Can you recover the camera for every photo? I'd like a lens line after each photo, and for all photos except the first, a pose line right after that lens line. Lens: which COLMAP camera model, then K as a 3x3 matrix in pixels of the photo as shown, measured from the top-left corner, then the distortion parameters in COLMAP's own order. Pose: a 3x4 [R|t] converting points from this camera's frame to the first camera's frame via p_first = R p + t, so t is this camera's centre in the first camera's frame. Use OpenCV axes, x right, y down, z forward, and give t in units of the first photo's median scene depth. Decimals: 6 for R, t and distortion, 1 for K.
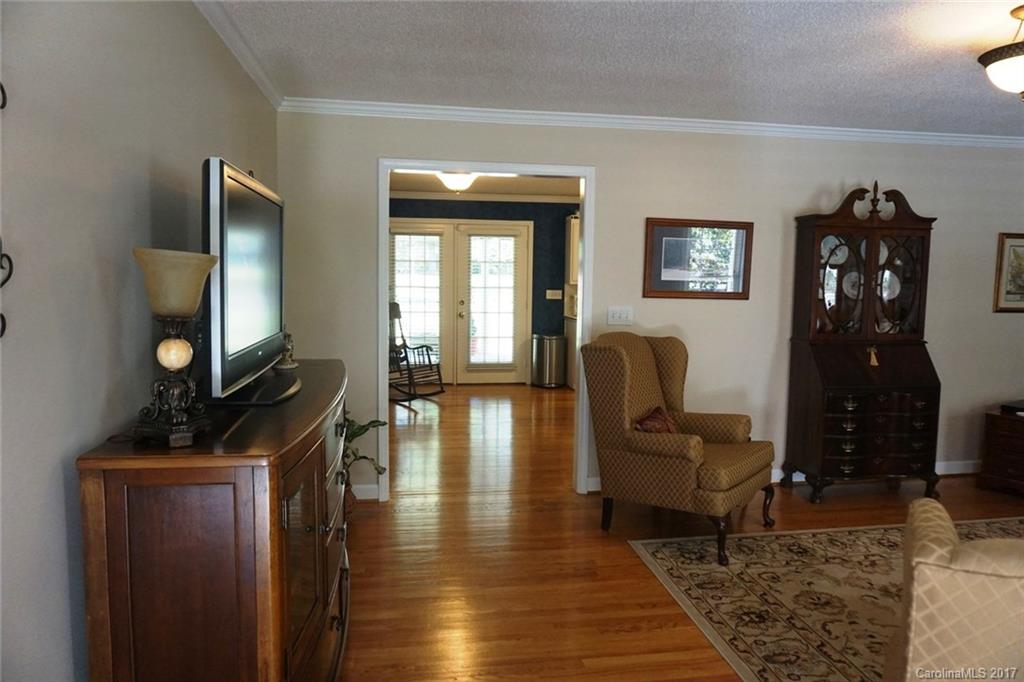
lens RADIAL K [[676.7, 0, 508.3], [0, 676.7, 343.4], [0, 0, 1]] dist [-0.033701, 0.010603]
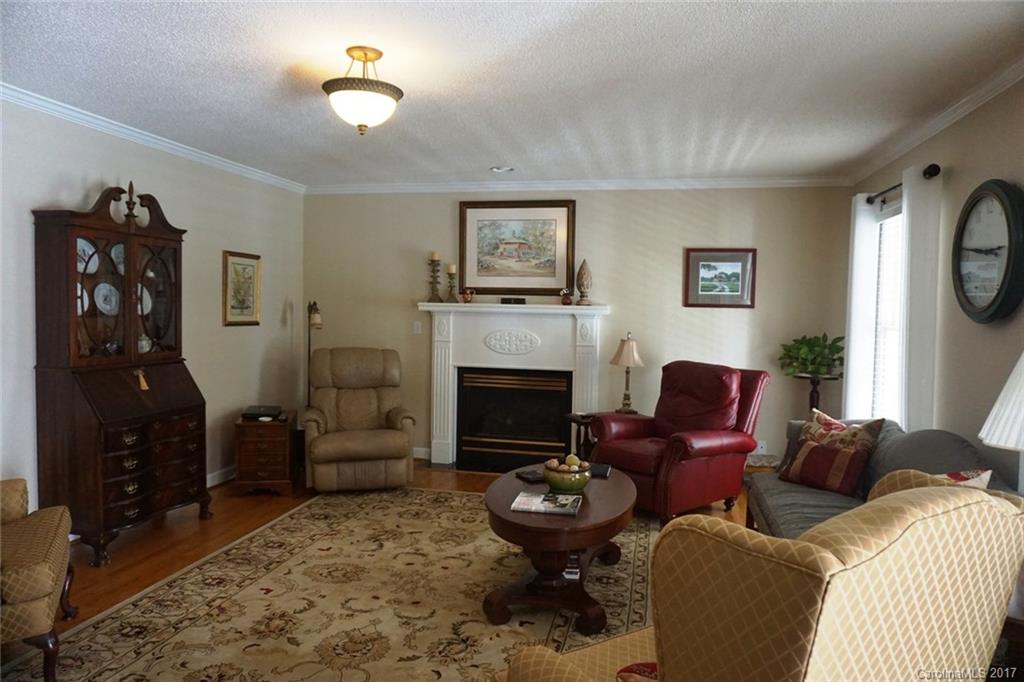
lens RADIAL K [[676.7, 0, 513.6], [0, 676.7, 340.3], [0, 0, 1]] dist [-0.033701, 0.010603]
pose [[0.348578, -0.043080, 0.936289, -0.111465], [0.065376, 0.997628, 0.021563, -0.019365], [-0.934997, 0.053694, 0.350567, 0.229491]]
